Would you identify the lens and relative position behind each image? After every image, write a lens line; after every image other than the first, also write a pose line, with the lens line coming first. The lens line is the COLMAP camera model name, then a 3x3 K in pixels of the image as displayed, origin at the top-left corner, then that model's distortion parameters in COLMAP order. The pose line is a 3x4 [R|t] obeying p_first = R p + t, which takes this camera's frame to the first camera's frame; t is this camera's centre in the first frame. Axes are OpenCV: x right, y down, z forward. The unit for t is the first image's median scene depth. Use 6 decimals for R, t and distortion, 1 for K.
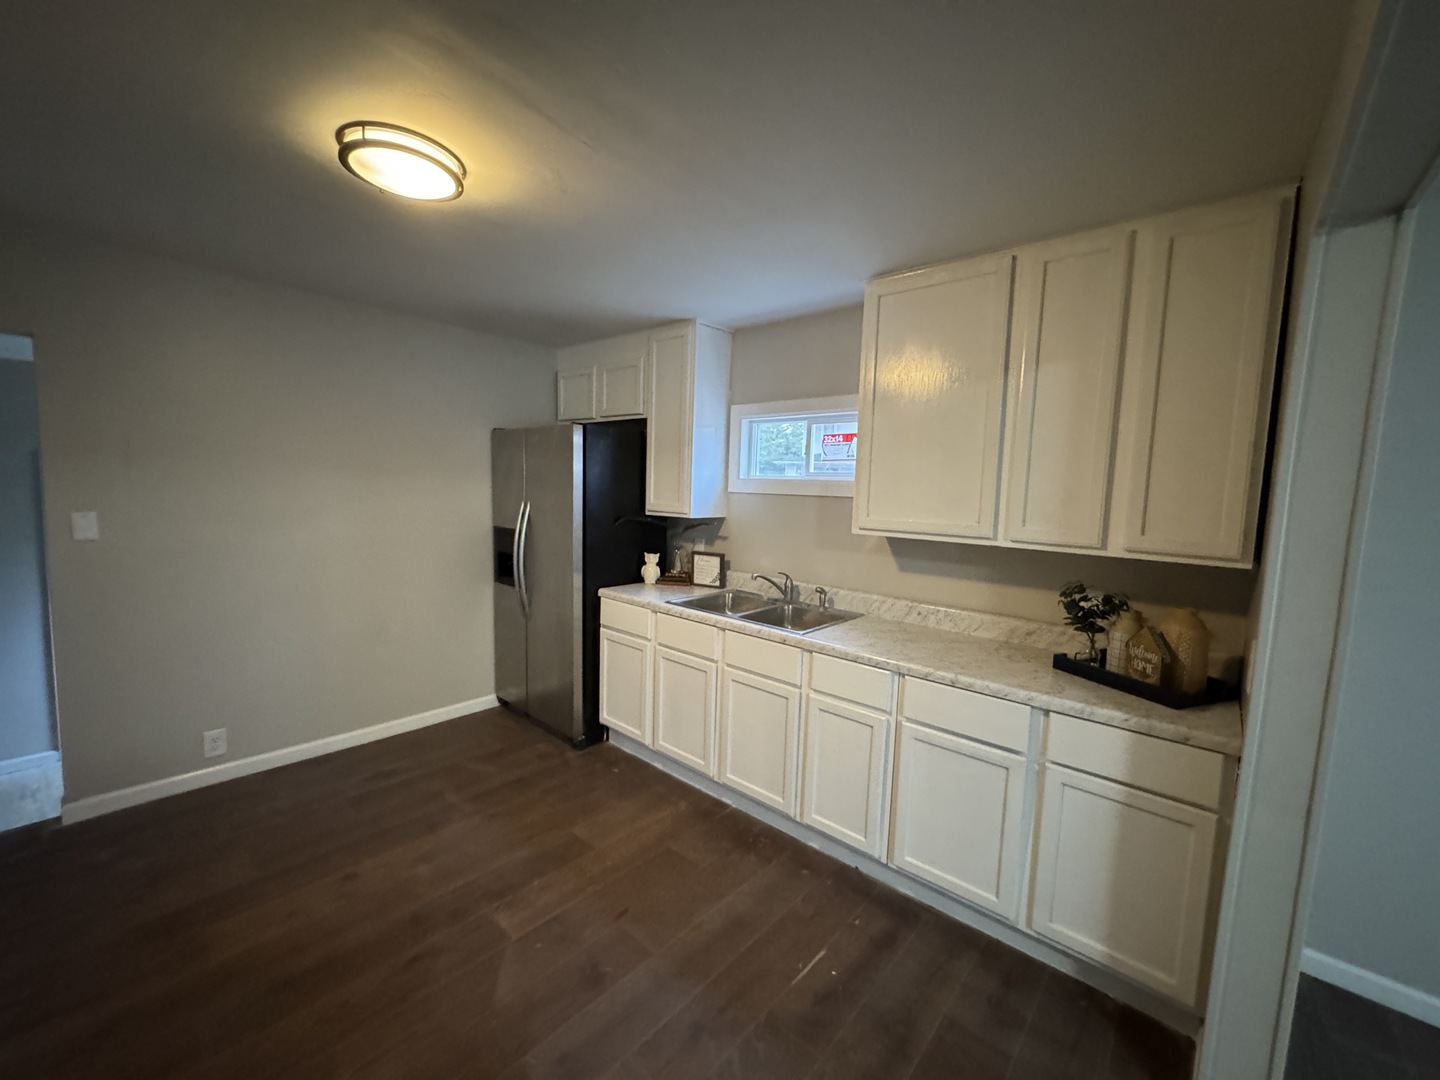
lens RADIAL K [[571.9, 0, 716.2], [0, 571.9, 541.4], [0, 0, 1]] dist [0.003116, 0.000042]
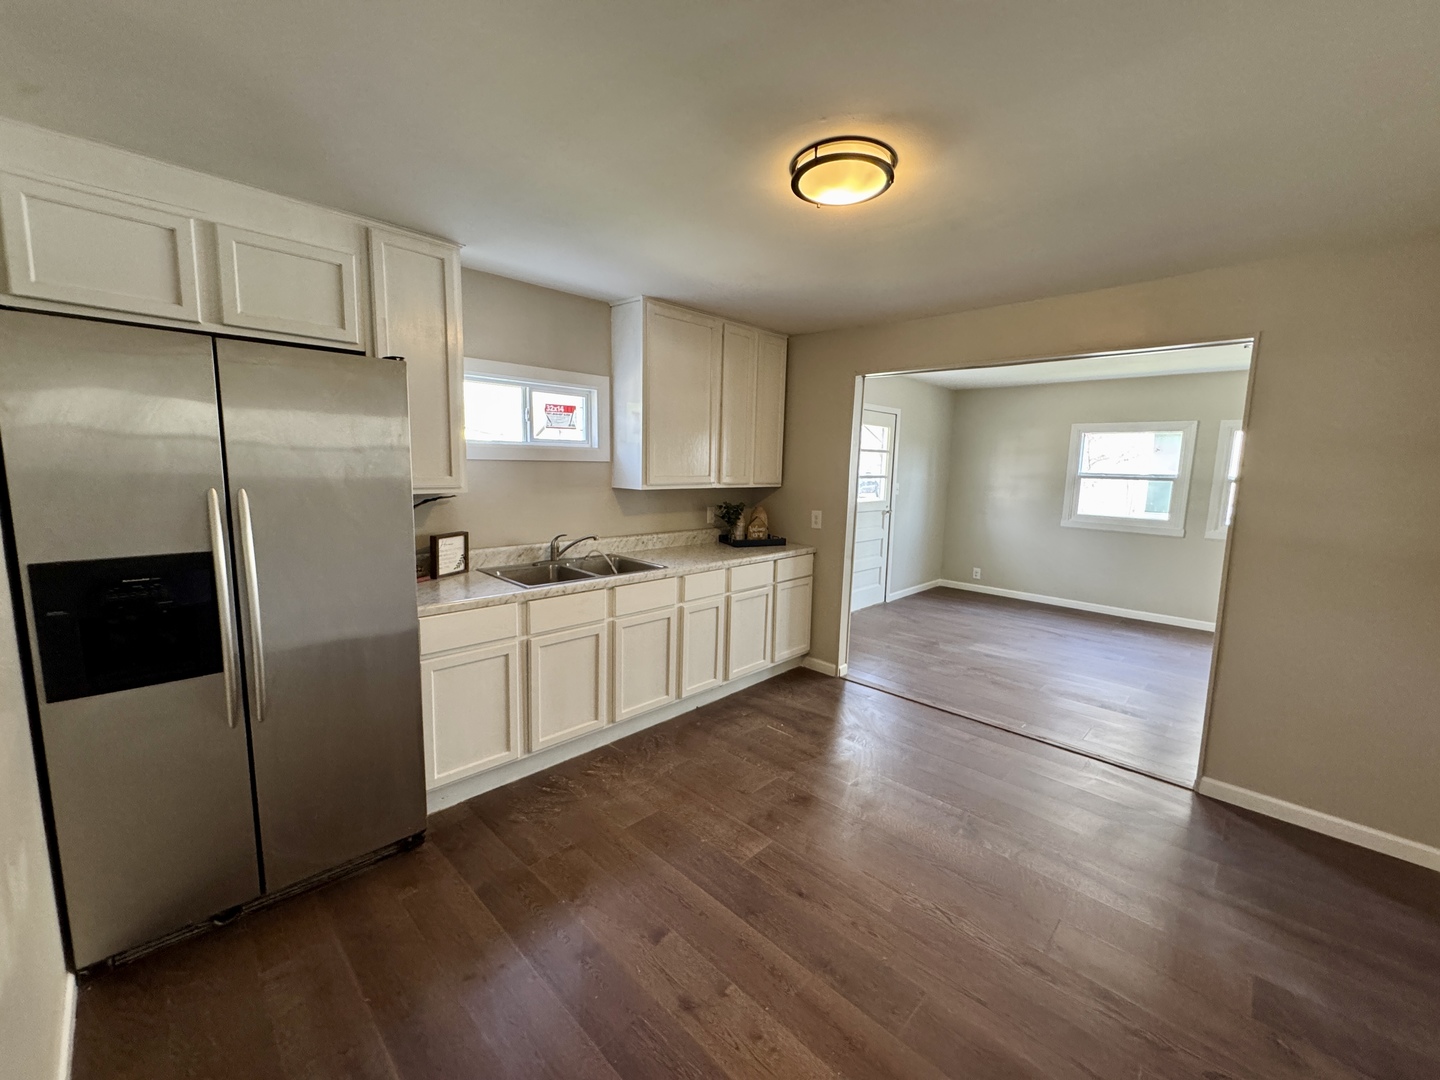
lens RADIAL K [[571.9, 0, 715.7], [0, 571.9, 535.8], [0, 0, 1]] dist [0.003116, 0.000042]
pose [[0.056741, -0.164975, 0.984664, -0.937976], [0.070456, 0.984456, 0.160880, -0.096531], [-0.995900, 0.060247, 0.067483, 0.653097]]
